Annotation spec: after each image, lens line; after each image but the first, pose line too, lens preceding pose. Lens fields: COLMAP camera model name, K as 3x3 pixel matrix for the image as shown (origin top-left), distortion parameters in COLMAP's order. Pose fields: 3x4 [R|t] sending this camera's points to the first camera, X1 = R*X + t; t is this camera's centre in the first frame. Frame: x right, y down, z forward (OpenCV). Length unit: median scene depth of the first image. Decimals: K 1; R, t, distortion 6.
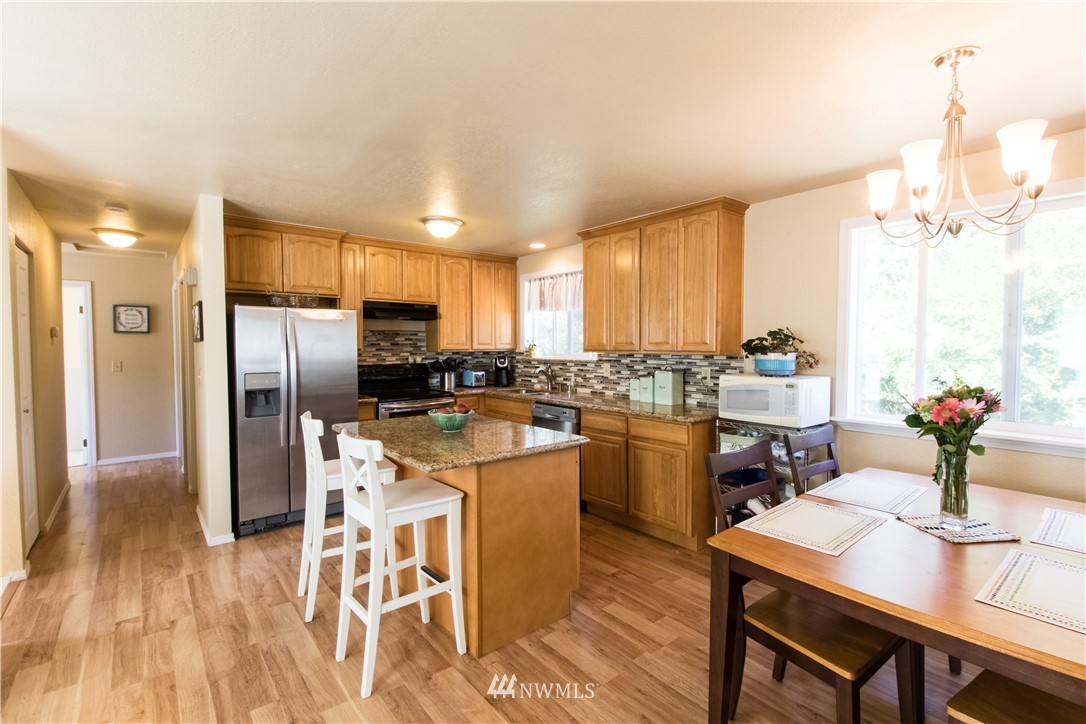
lens RADIAL K [[473.4, 0, 545.0], [0, 473.4, 360.4], [0, 0, 1]] dist [-0.052673, 0.005545]
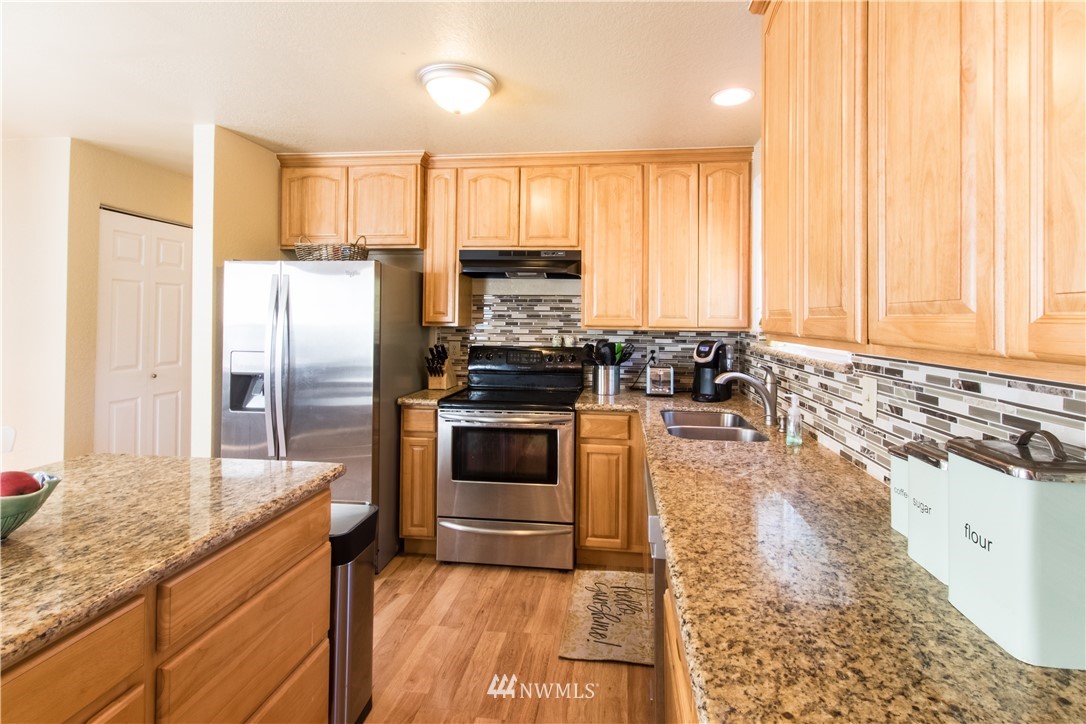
lens RADIAL K [[473.4, 0, 593.7], [0, 473.4, 321.5], [0, 0, 1]] dist [-0.052673, 0.005545]
pose [[0.710177, 0.009397, -0.703960, 0.202943], [-0.033187, 0.999246, -0.020141, -0.016914], [0.703240, 0.037666, 0.709954, 0.598650]]
